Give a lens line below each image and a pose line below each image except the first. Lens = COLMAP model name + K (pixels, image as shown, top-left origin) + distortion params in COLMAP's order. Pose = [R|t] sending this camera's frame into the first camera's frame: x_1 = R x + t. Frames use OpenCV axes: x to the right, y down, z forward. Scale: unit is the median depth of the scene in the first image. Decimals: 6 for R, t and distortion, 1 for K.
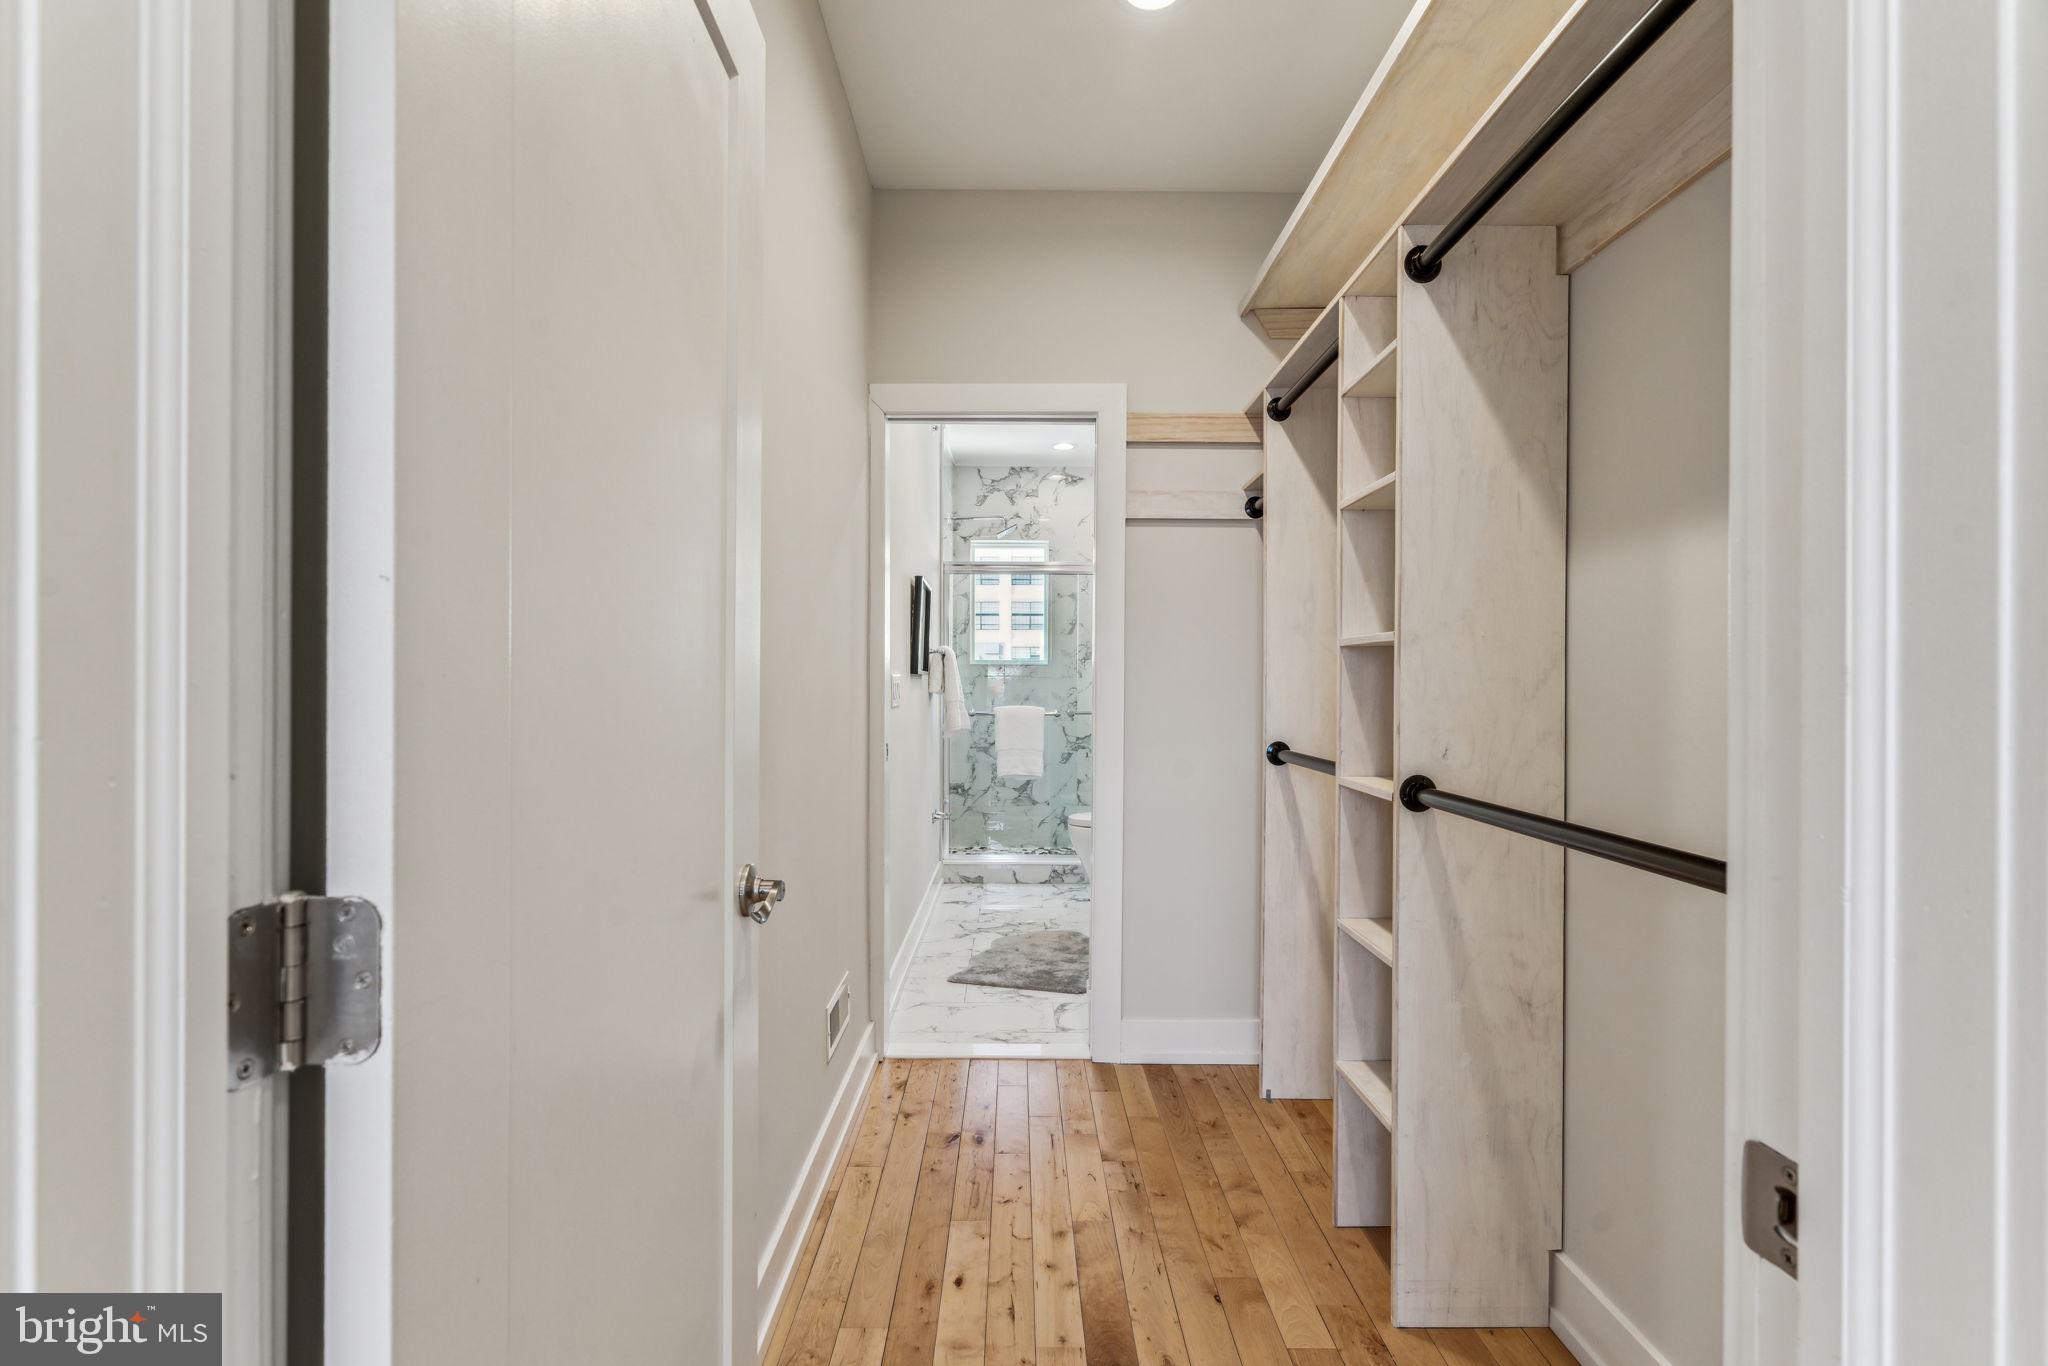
lens RADIAL K [[941.3, 0, 1023.7], [0, 941.3, 680.3], [0, 0, 1]] dist [-0.007604, 0.003382]
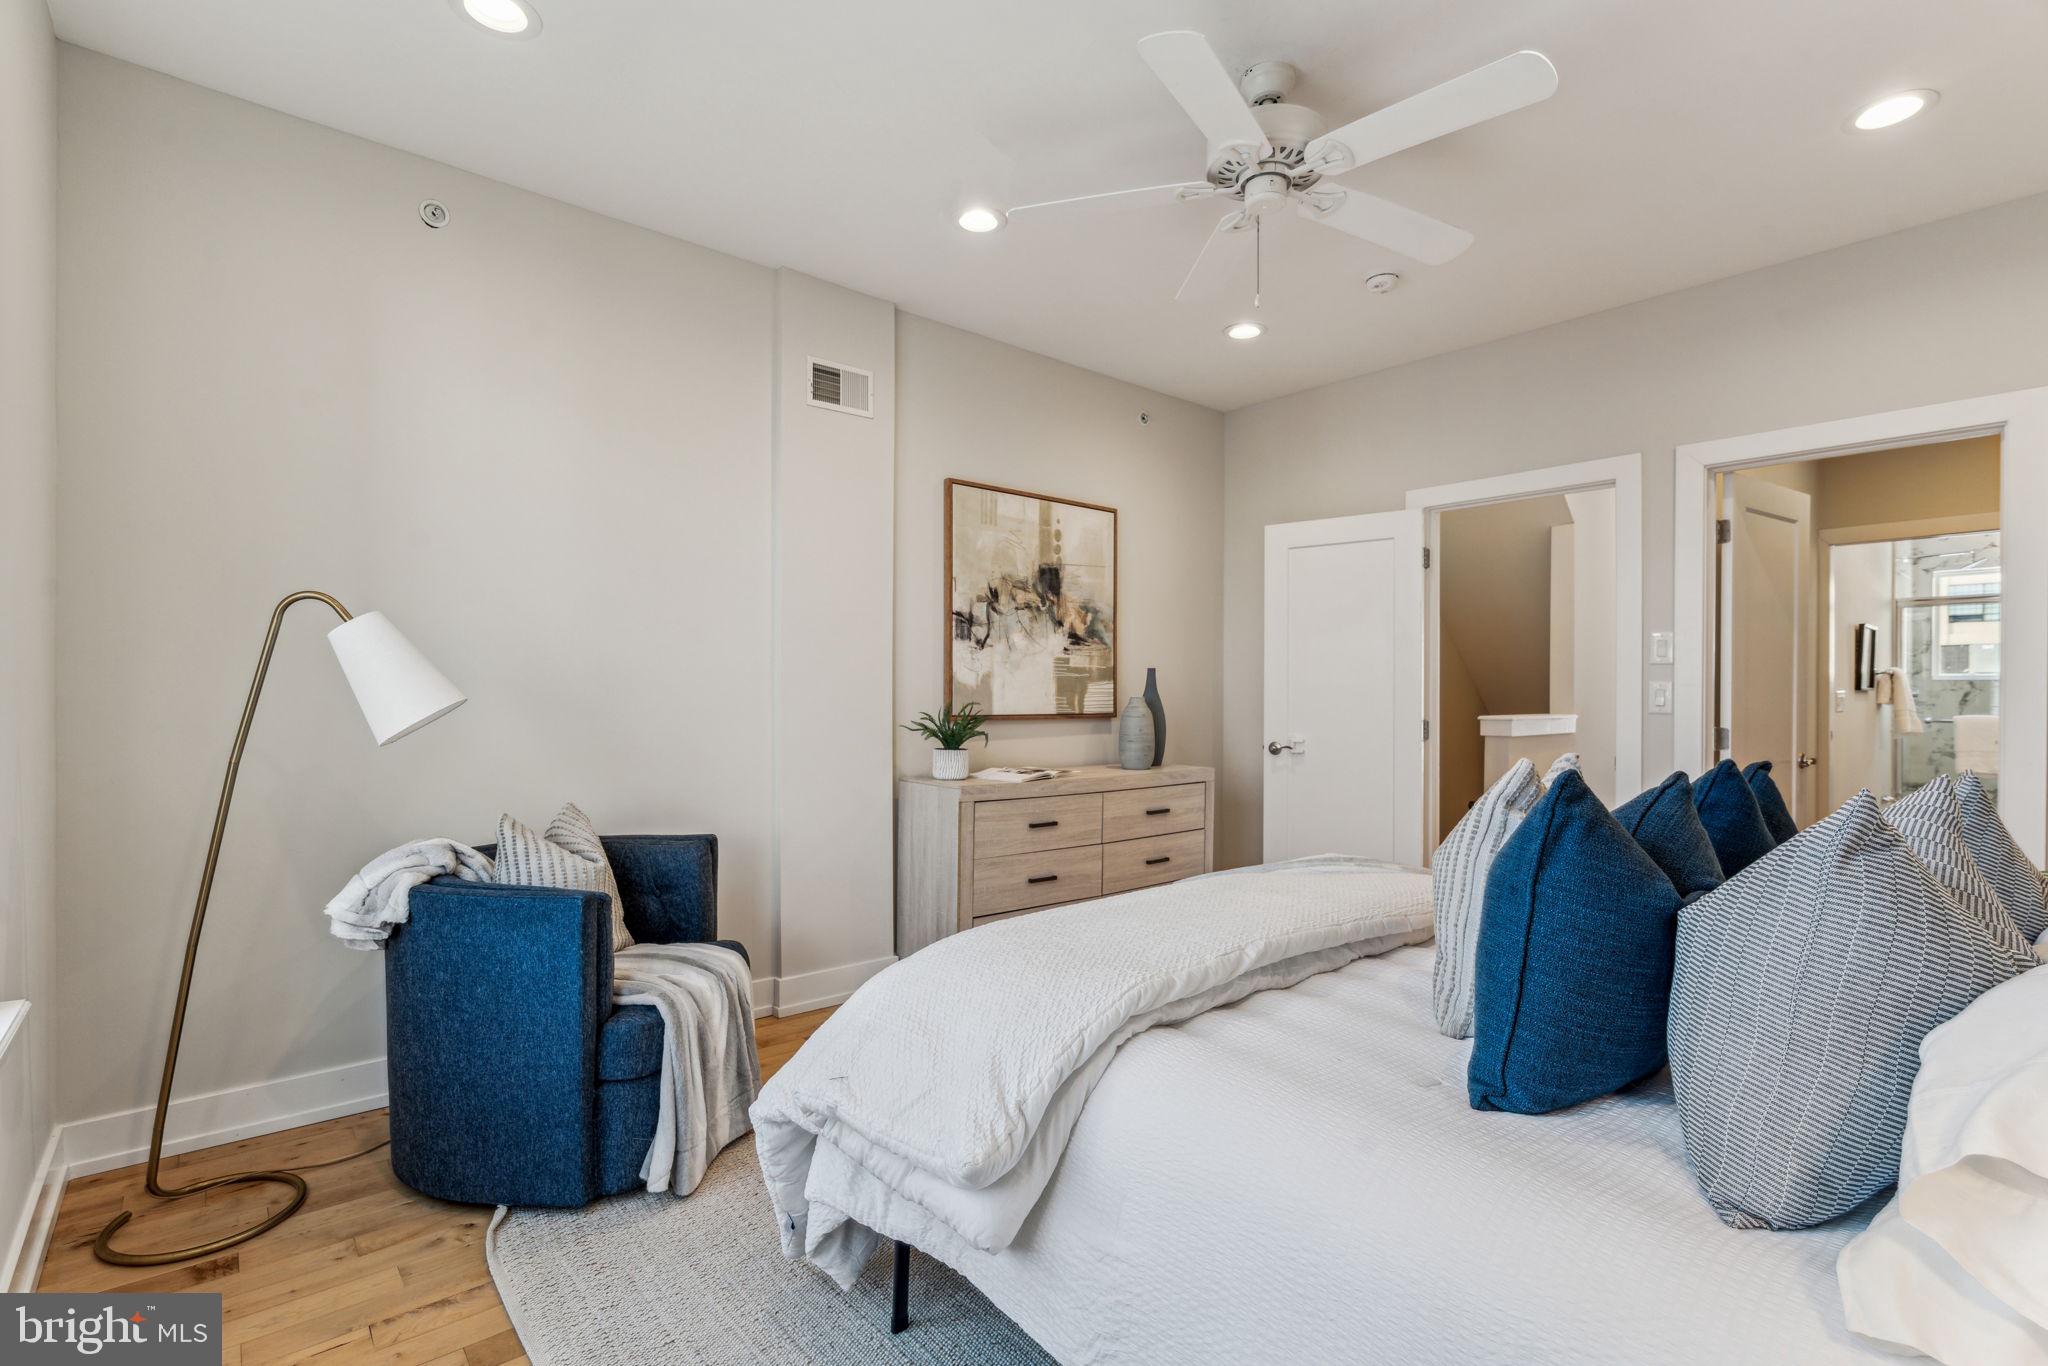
lens RADIAL K [[941.3, 0, 1023.4], [0, 941.3, 680.2], [0, 0, 1]] dist [-0.007604, 0.003382]
pose [[0.644615, -0.002463, -0.764503, 0.142620], [-0.000637, 0.999993, -0.003758, -0.014914], [0.764507, 0.002909, 0.644609, -0.827757]]
